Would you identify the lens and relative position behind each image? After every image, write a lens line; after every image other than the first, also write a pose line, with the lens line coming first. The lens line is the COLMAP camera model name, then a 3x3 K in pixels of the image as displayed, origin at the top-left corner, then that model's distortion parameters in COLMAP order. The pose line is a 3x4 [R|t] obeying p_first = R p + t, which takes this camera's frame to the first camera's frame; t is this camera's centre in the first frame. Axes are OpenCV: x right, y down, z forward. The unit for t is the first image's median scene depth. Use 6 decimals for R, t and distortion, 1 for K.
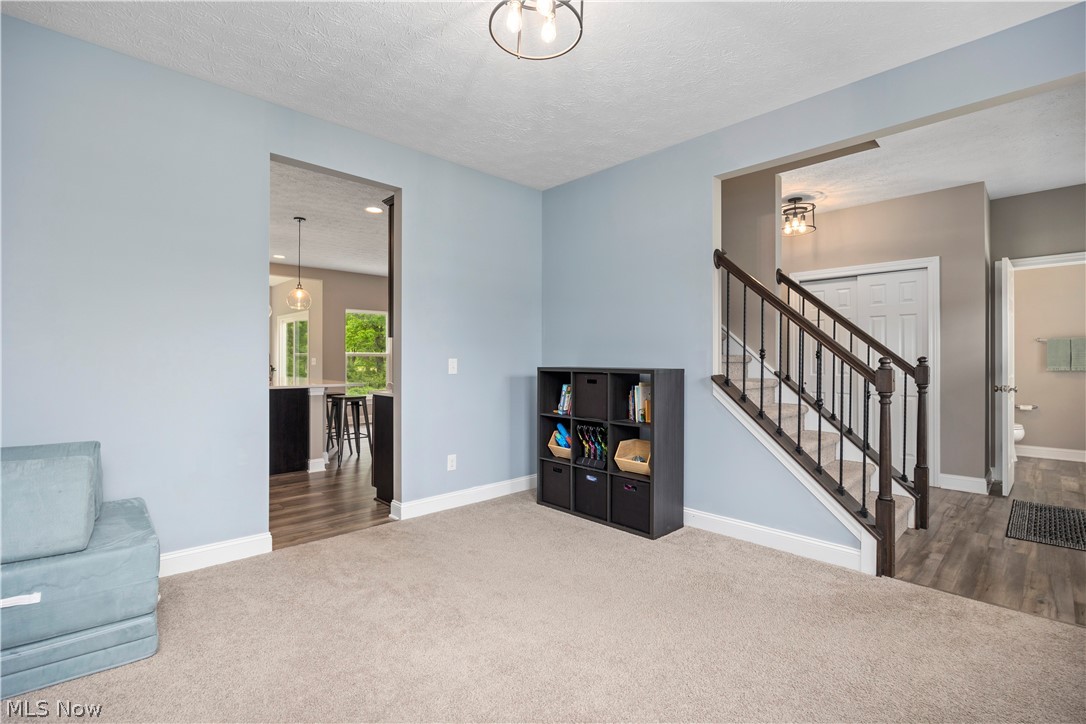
lens RADIAL K [[482.7, 0, 543.0], [0, 482.7, 362.0], [0, 0, 1]] dist [-0.011562, 0.000061]
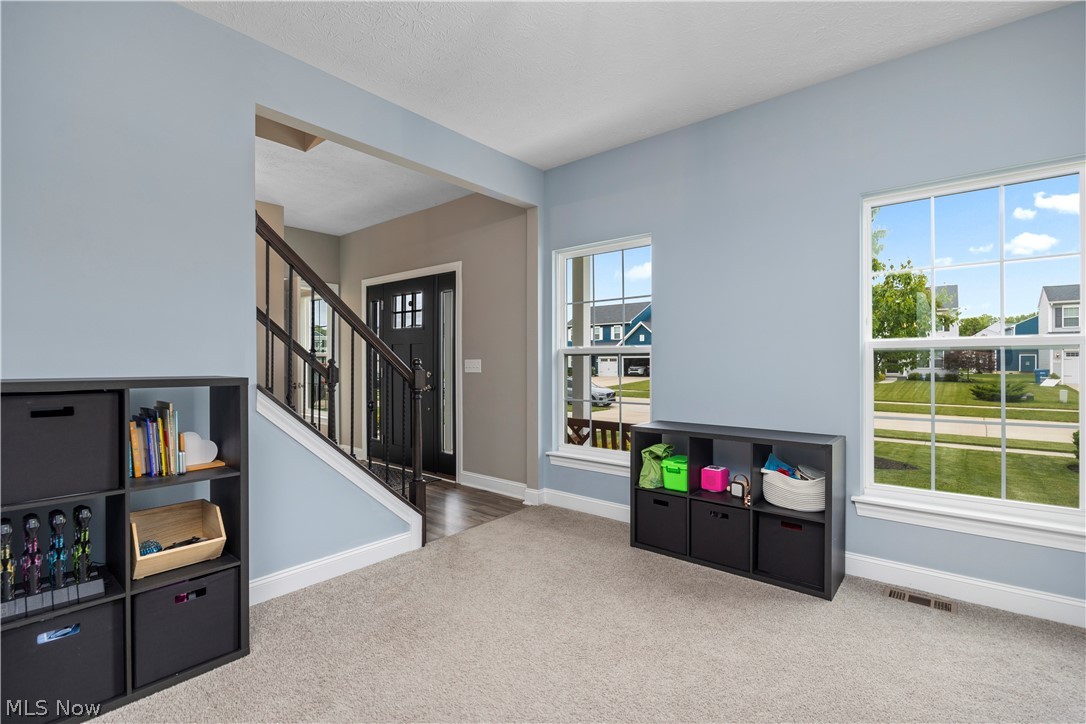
lens RADIAL K [[500.1, 0, 543.0], [0, 500.1, 362.0], [0, 0, 1]] dist [-0.000232, -0.000029]
pose [[-0.106811, -0.005841, 0.994262, -0.459218], [0.004164, 0.999971, 0.006321, -0.007143], [-0.994271, 0.004816, -0.106783, 0.710348]]
